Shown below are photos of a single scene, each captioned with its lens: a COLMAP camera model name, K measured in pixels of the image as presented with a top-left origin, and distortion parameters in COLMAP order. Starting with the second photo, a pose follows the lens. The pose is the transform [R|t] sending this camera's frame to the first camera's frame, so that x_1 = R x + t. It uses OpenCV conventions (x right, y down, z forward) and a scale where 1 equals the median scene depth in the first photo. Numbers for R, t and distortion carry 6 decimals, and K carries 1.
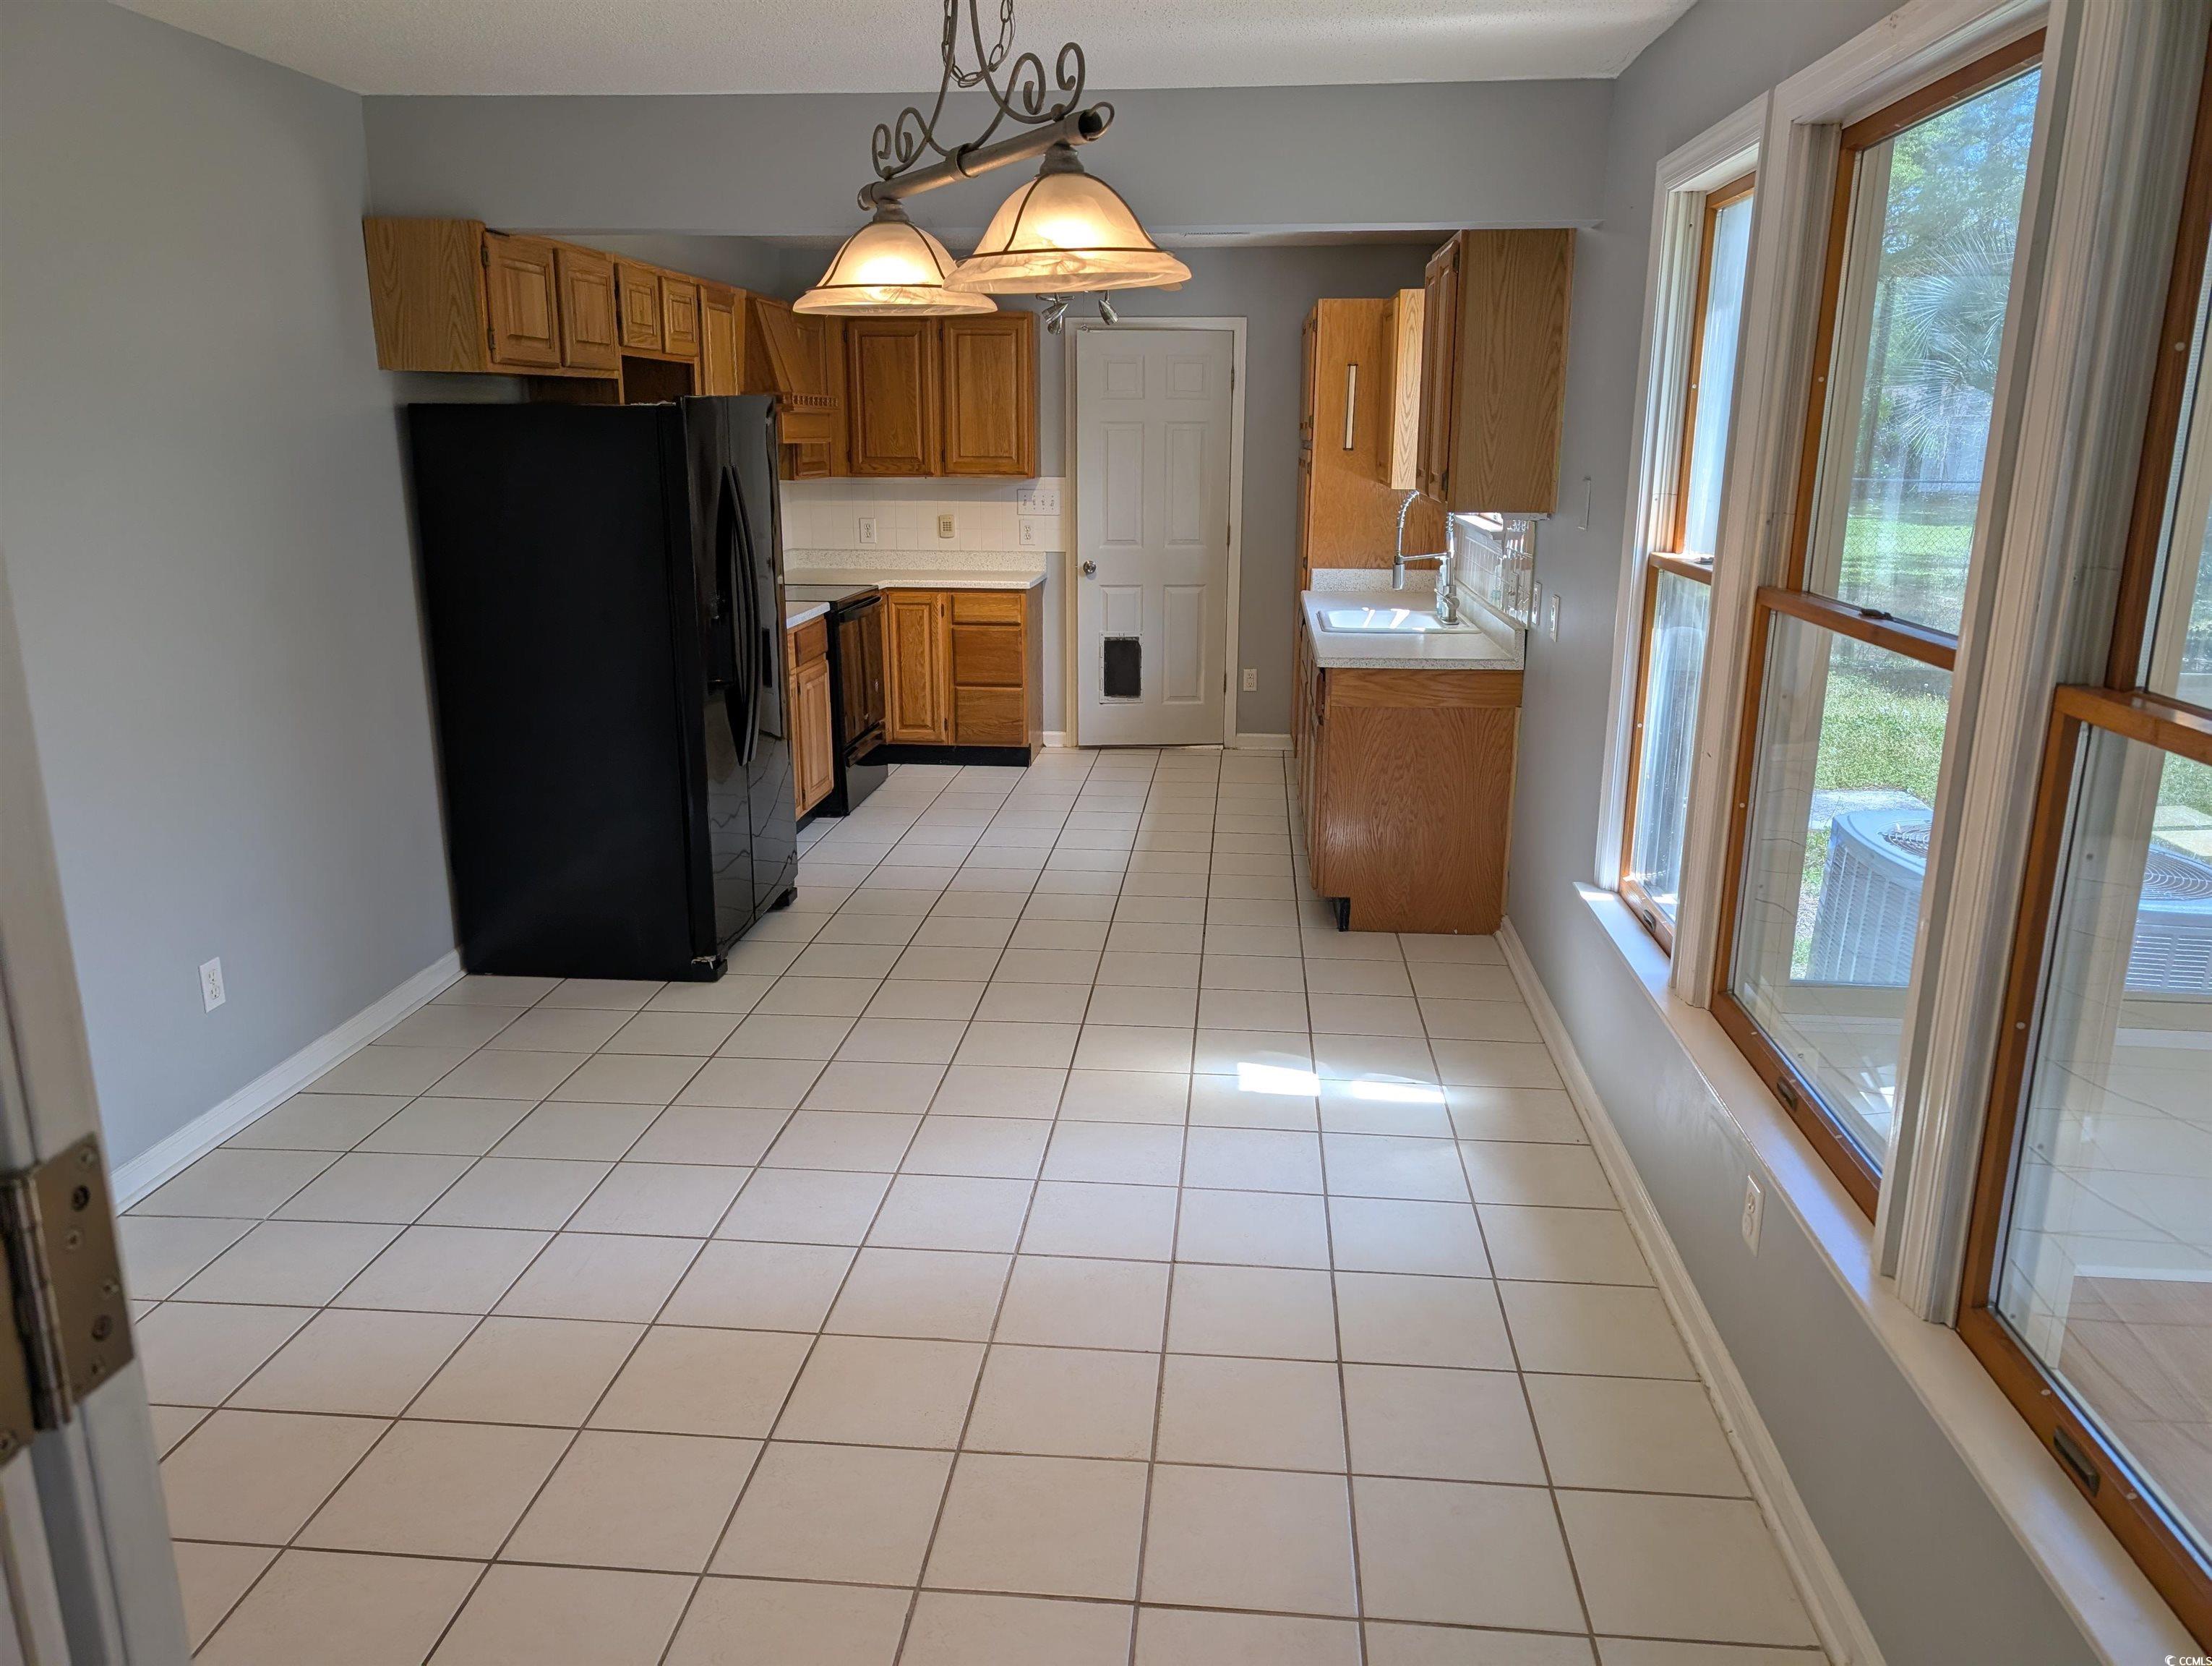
lens RADIAL K [[1562.5, 0, 1119.4], [0, 1562.5, 838.5], [0, 0, 1]] dist [0.023615, -0.013266]
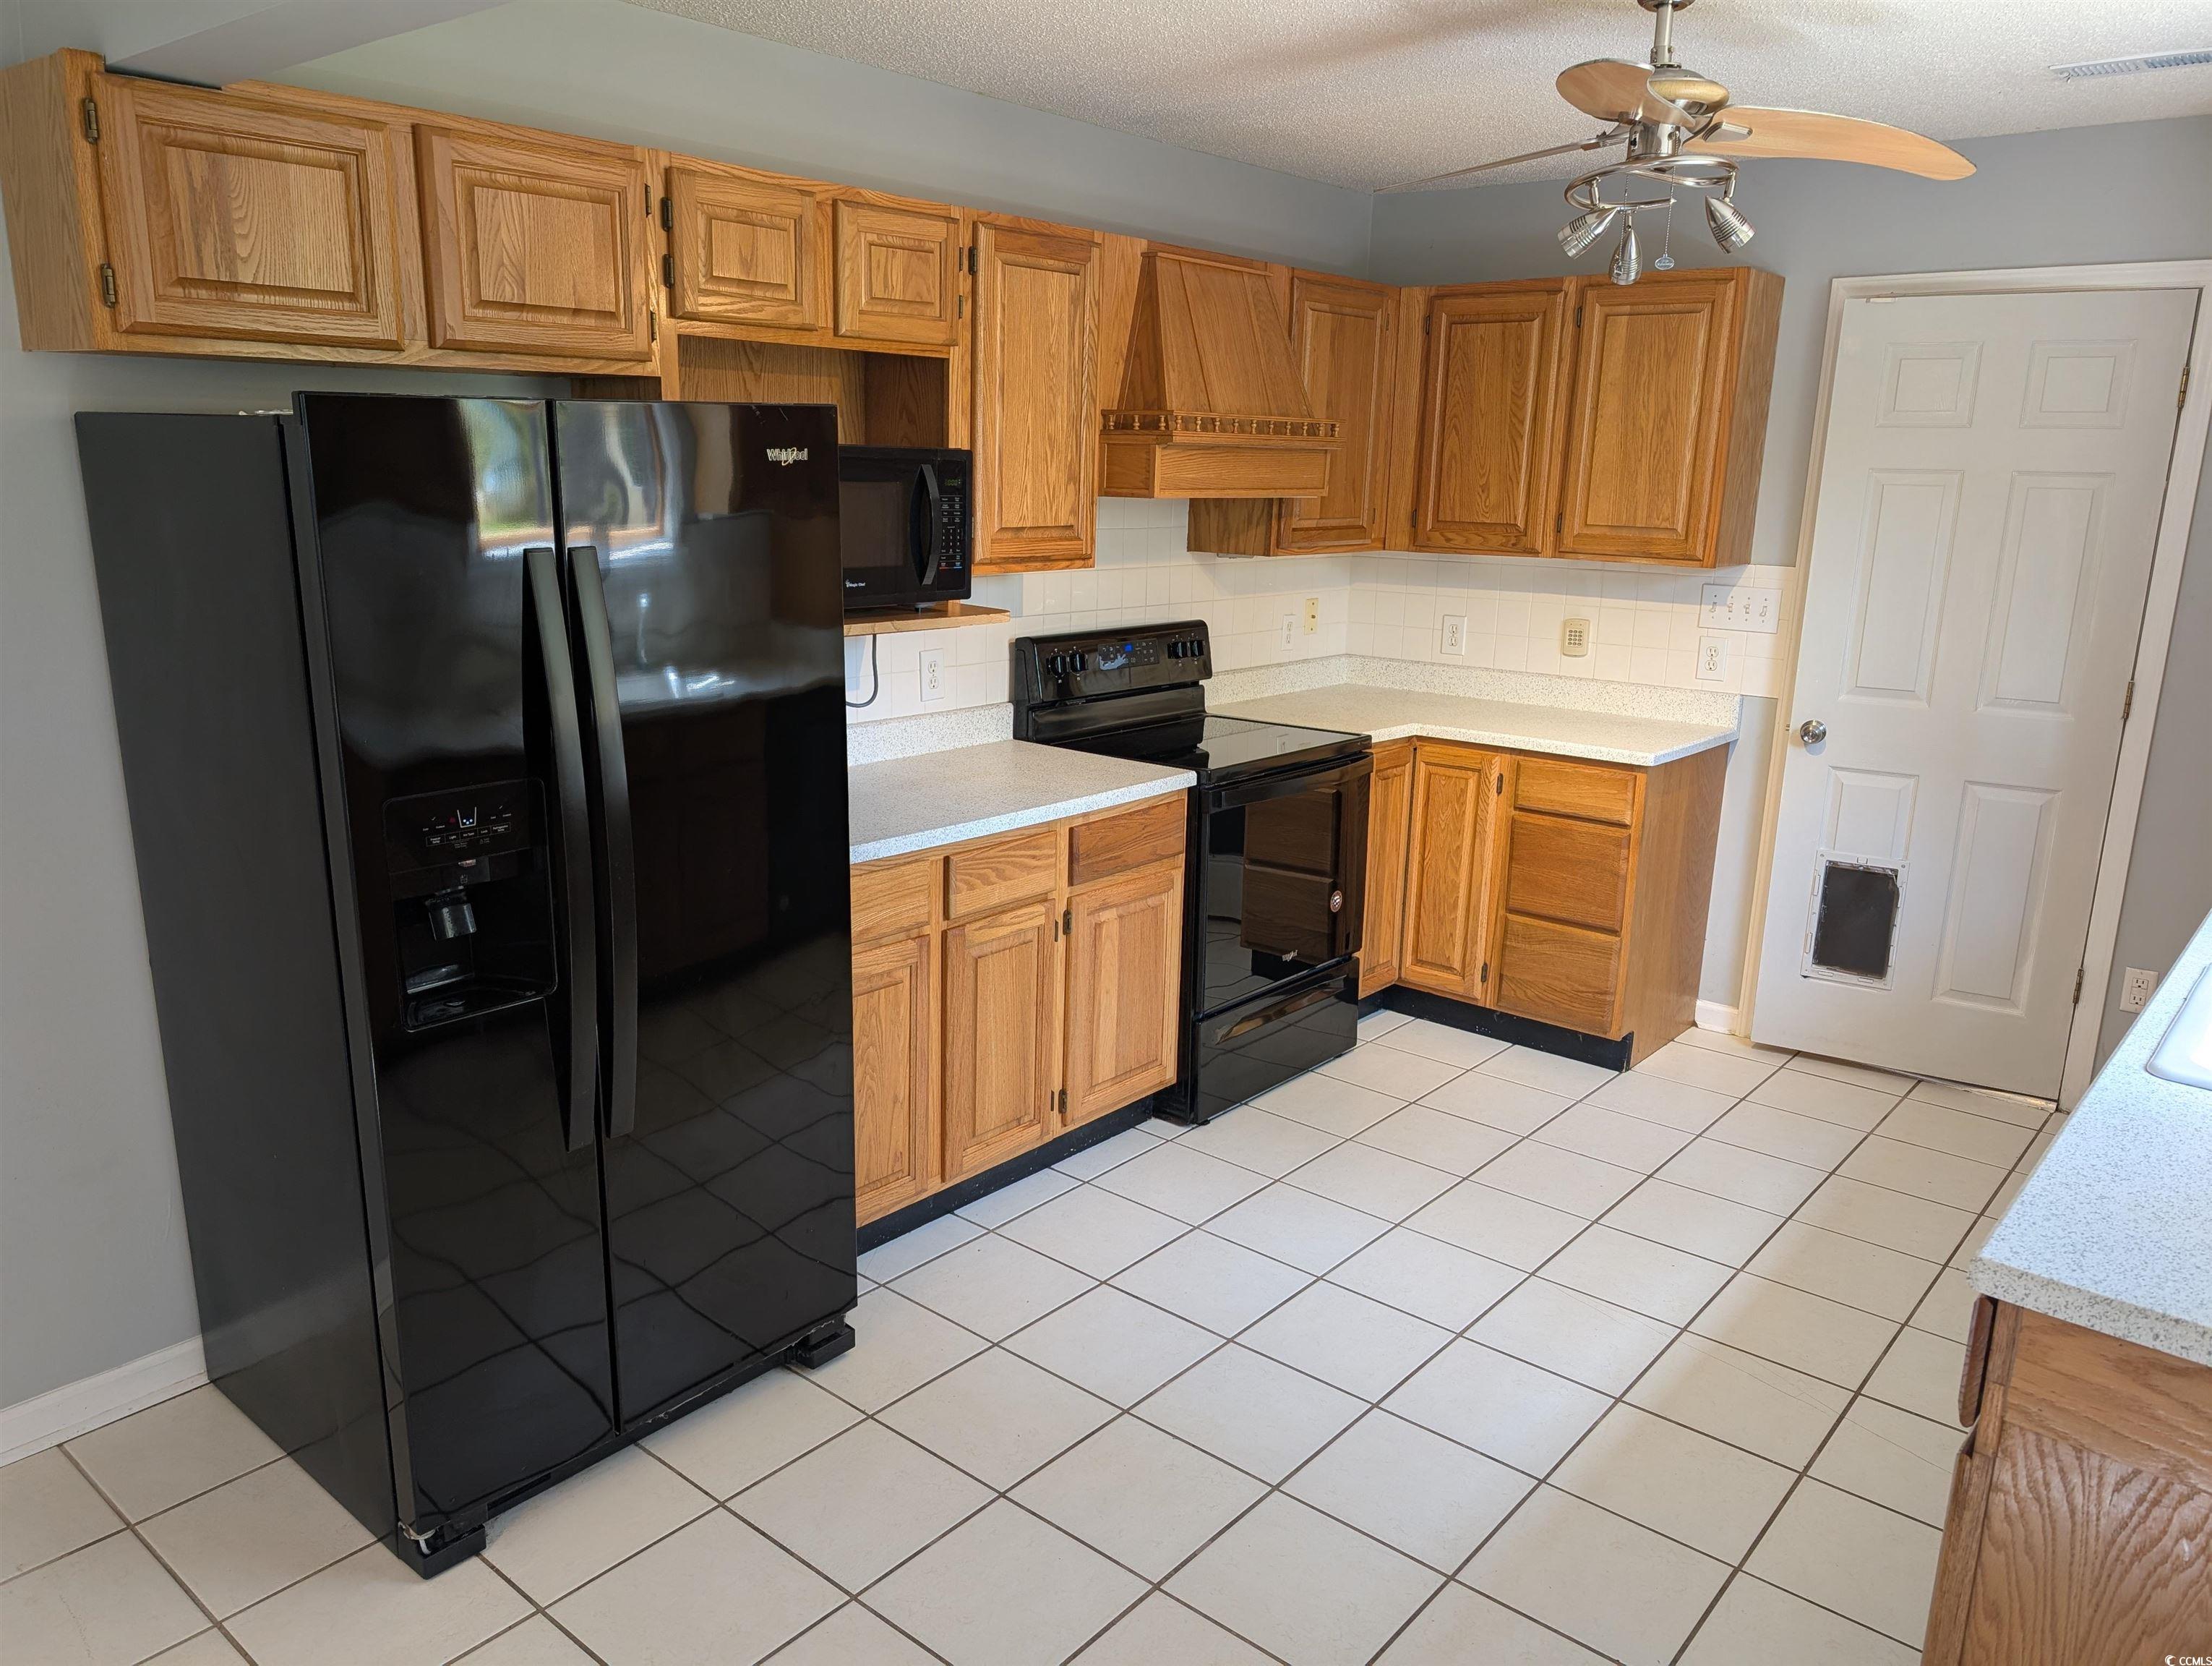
lens RADIAL K [[1562.5, 0, 1092.1], [0, 1562.5, 830.5], [0, 0, 1]] dist [0.023615, -0.013266]
pose [[0.809453, 0.146240, -0.568683, 0.097444], [-0.164273, 0.986216, 0.019788, -0.113396], [0.563738, 0.077402, 0.822319, 0.426895]]
